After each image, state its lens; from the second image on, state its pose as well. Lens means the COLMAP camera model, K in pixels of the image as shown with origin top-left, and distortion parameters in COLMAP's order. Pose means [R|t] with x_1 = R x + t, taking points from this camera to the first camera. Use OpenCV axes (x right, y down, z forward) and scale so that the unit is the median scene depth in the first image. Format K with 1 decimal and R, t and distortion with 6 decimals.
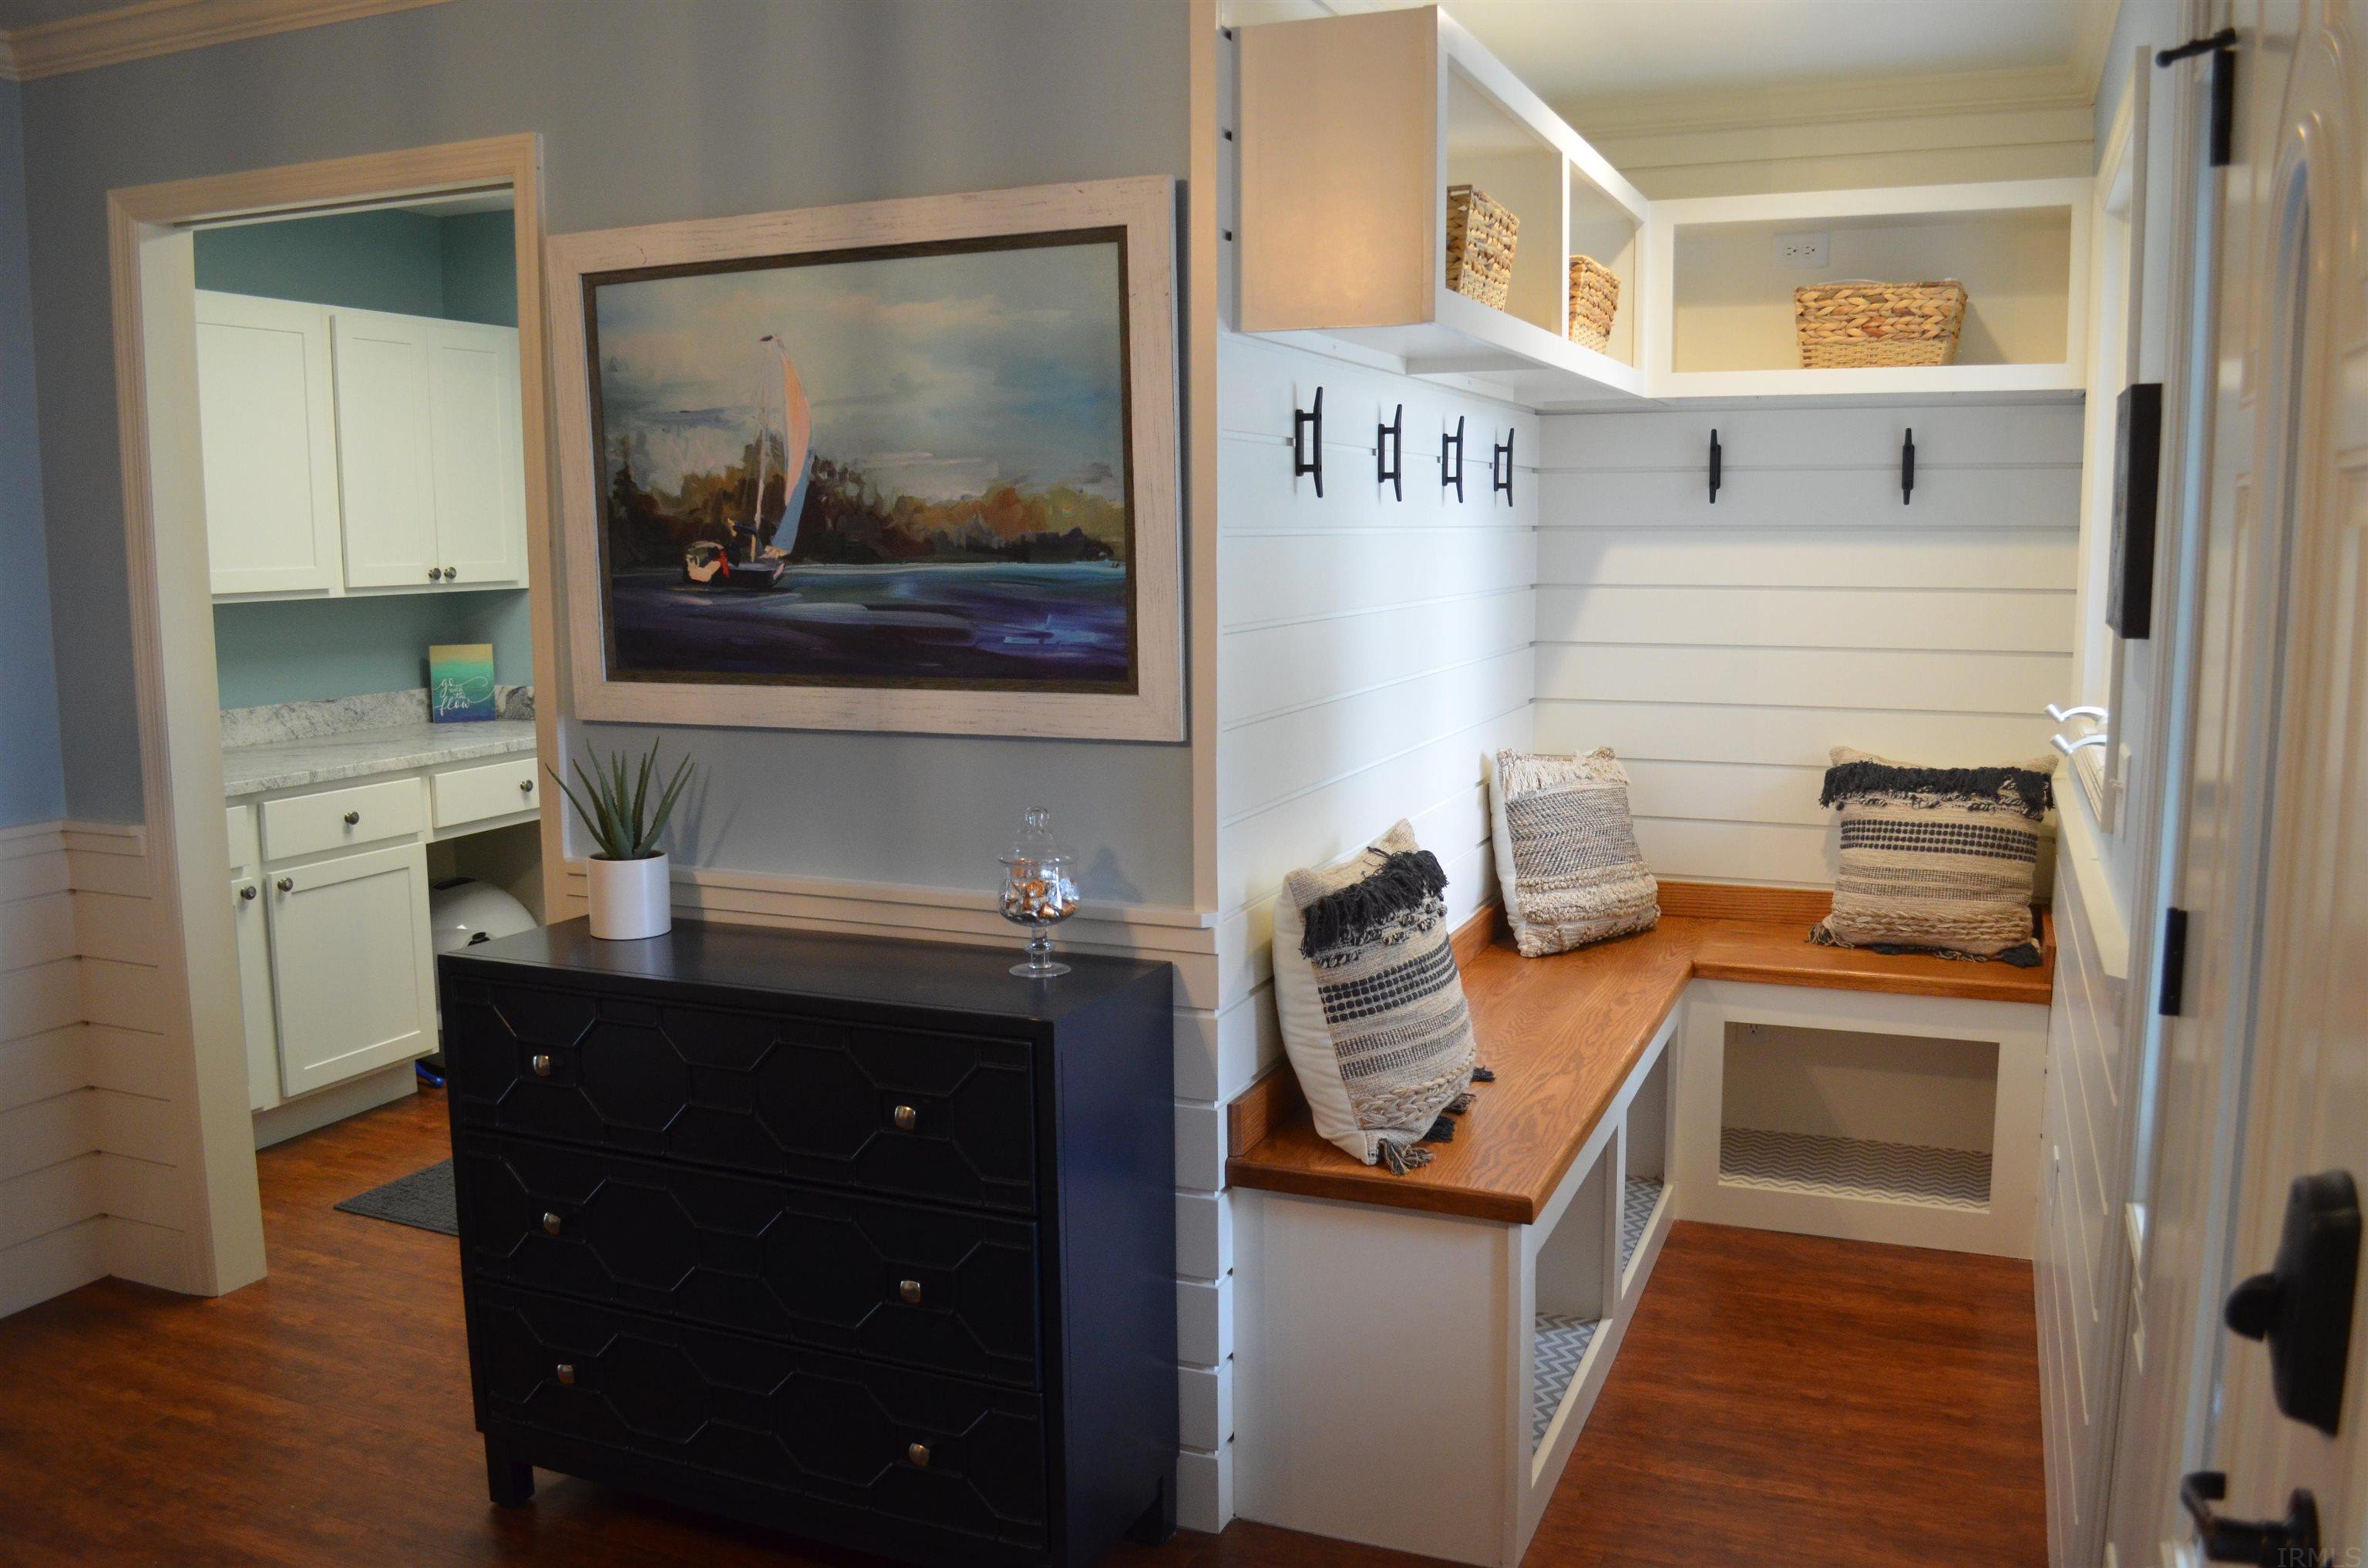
lens RADIAL K [[1862.3, 0, 1217.7], [0, 1862.3, 781.1], [0, 0, 1]] dist [-0.079032, 0.008782]
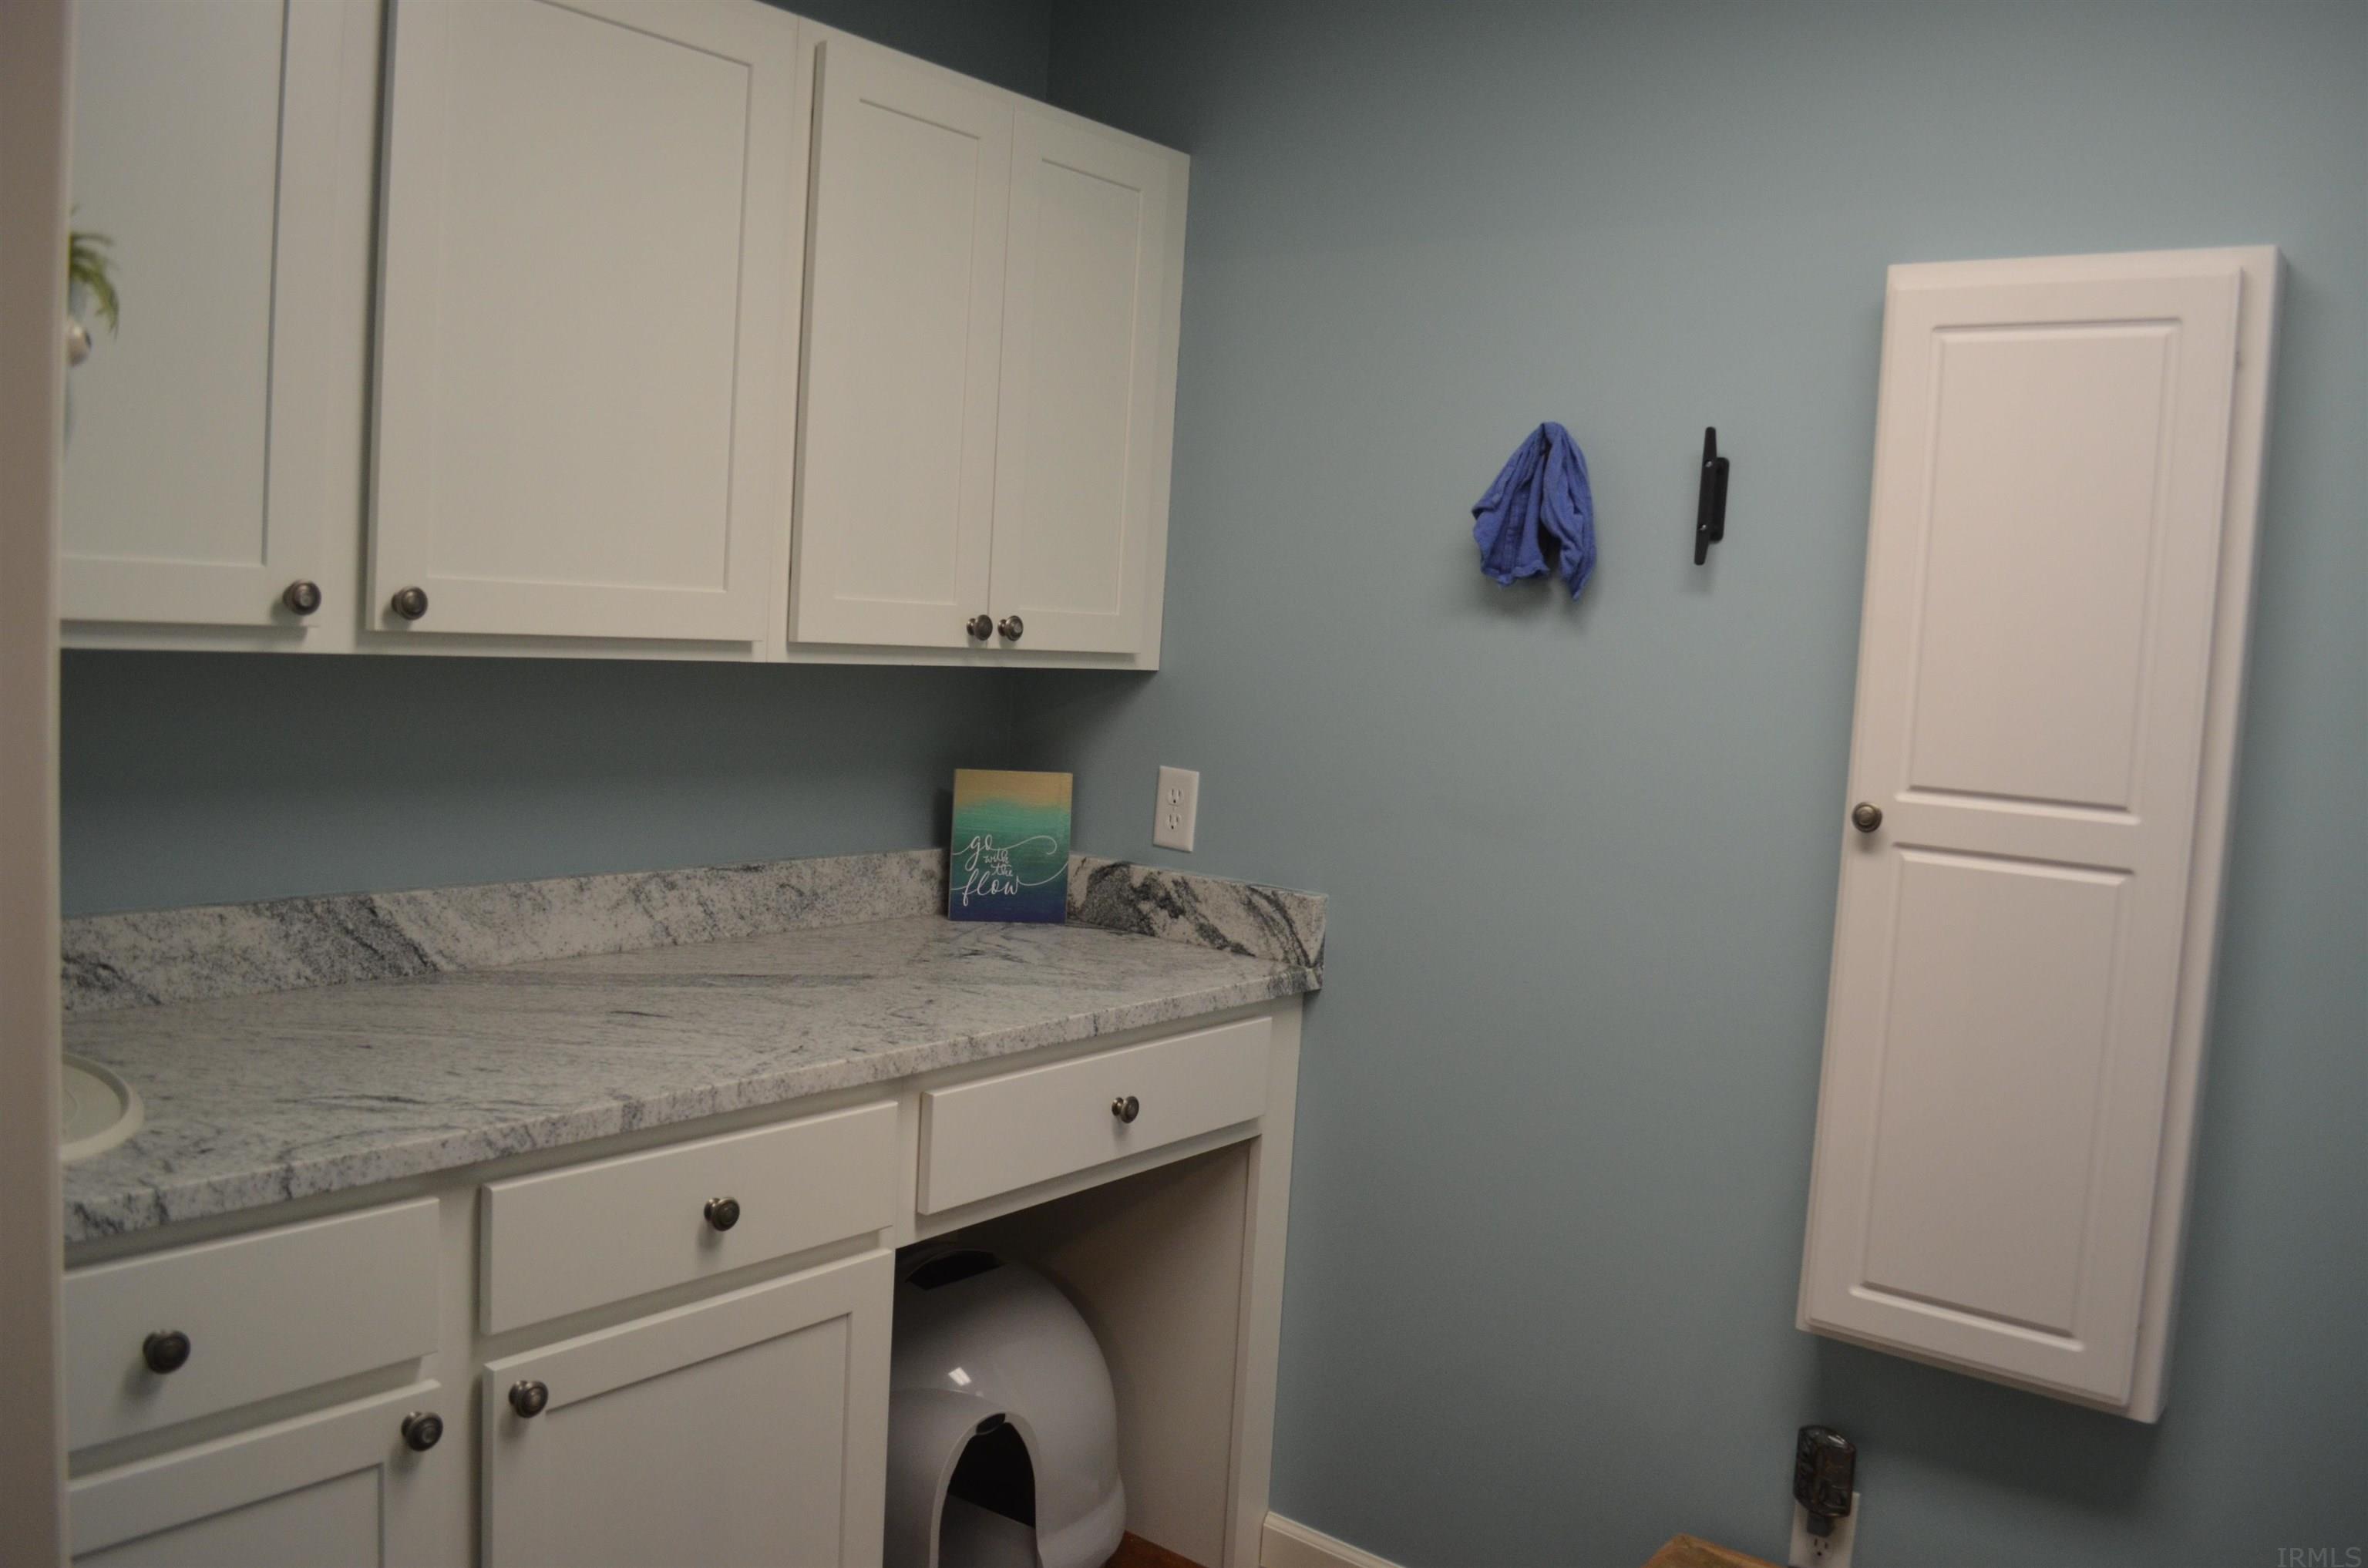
lens RADIAL K [[1862.3, 0, 1217.7], [0, 1862.3, 781.1], [0, 0, 1]] dist [-0.079032, 0.008782]
pose [[0.960258, 0.087613, -0.265006, -0.239996], [-0.101341, 0.994104, -0.038554, -0.061899], [0.260066, 0.063877, 0.963476, 0.562612]]
